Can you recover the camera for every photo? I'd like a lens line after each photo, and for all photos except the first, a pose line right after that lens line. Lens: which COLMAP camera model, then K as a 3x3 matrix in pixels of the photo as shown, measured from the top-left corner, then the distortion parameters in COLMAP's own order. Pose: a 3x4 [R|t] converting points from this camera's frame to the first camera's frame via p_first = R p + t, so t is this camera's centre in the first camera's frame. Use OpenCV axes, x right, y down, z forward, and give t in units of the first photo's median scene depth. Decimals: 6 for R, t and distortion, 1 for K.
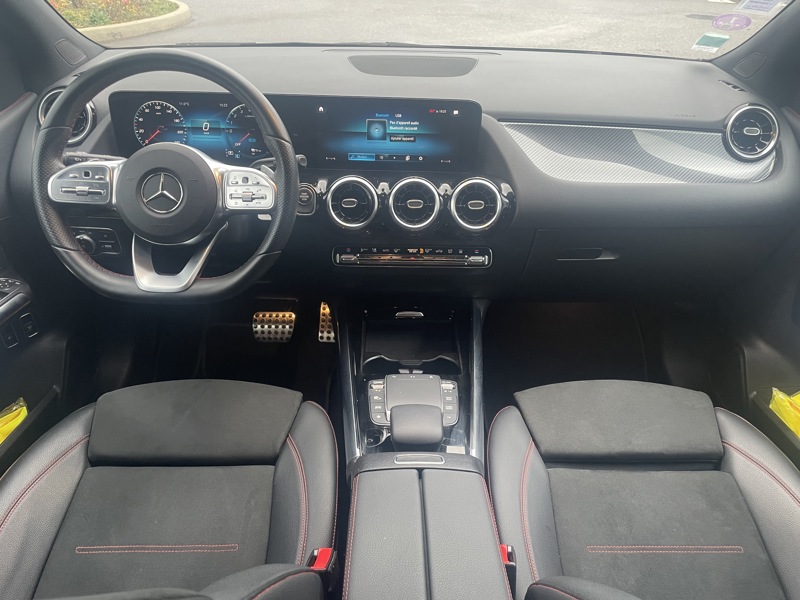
lens RADIAL K [[608.3, 0, 406.1], [0, 608.3, 302.6], [0, 0, 1]] dist [0.055372, -0.081504]
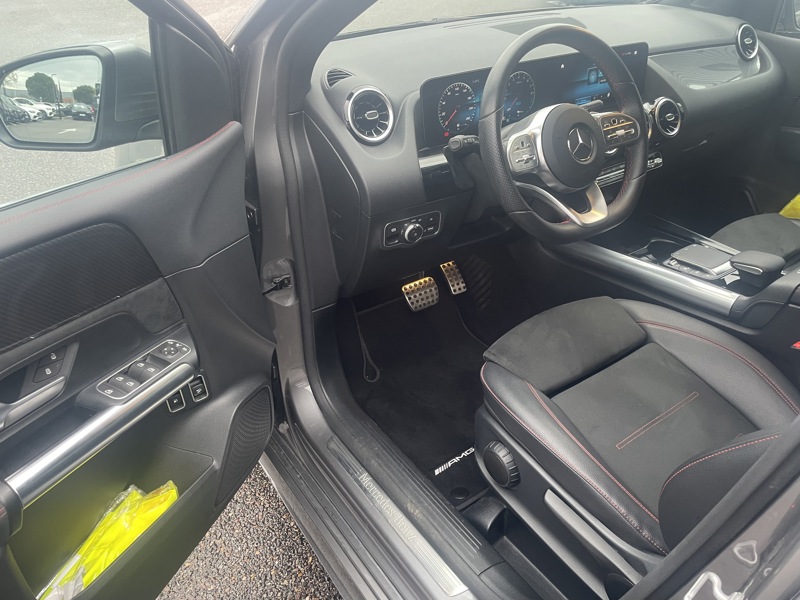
lens RADIAL K [[608.3, 0, 399.7], [0, 608.3, 297.2], [0, 0, 1]] dist [0.055372, -0.081504]
pose [[0.818915, -0.329368, 0.469994, -1.119268], [0.324083, 0.941253, 0.094942, -0.103511], [-0.473654, 0.074567, 0.877549, 0.114596]]
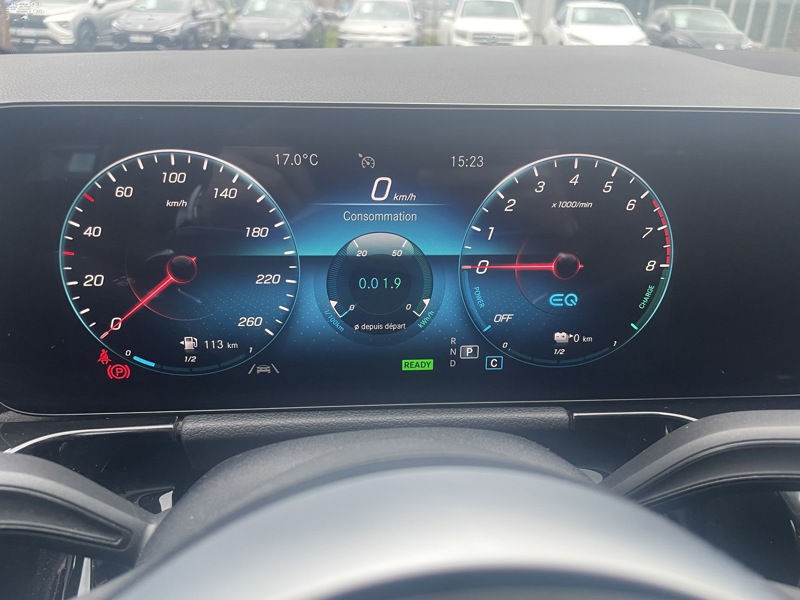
lens RADIAL K [[608.3, 0, 400.3], [0, 608.3, 301.0], [0, 0, 1]] dist [0.055372, -0.081504]
pose [[0.995020, -0.037702, 0.092269, -0.343269], [0.051190, 0.987590, -0.148481, -0.235118], [-0.085525, 0.152465, 0.984601, 0.776471]]
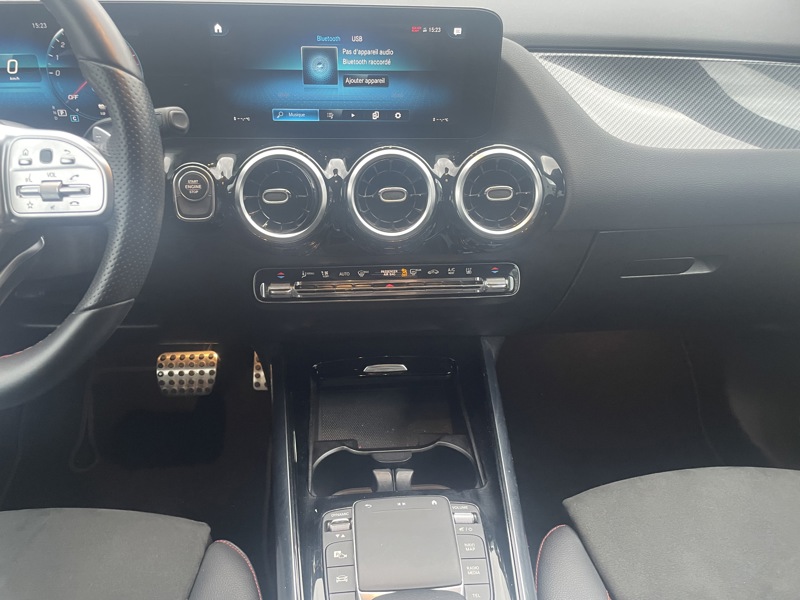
lens RADIAL K [[608.3, 0, 399.4], [0, 608.3, 303.6], [0, 0, 1]] dist [0.055372, -0.081504]
pose [[0.997609, -0.038870, 0.057149, -0.015517], [0.037527, 0.998998, 0.024394, -0.072607], [-0.058040, -0.022191, 0.998068, 0.422006]]
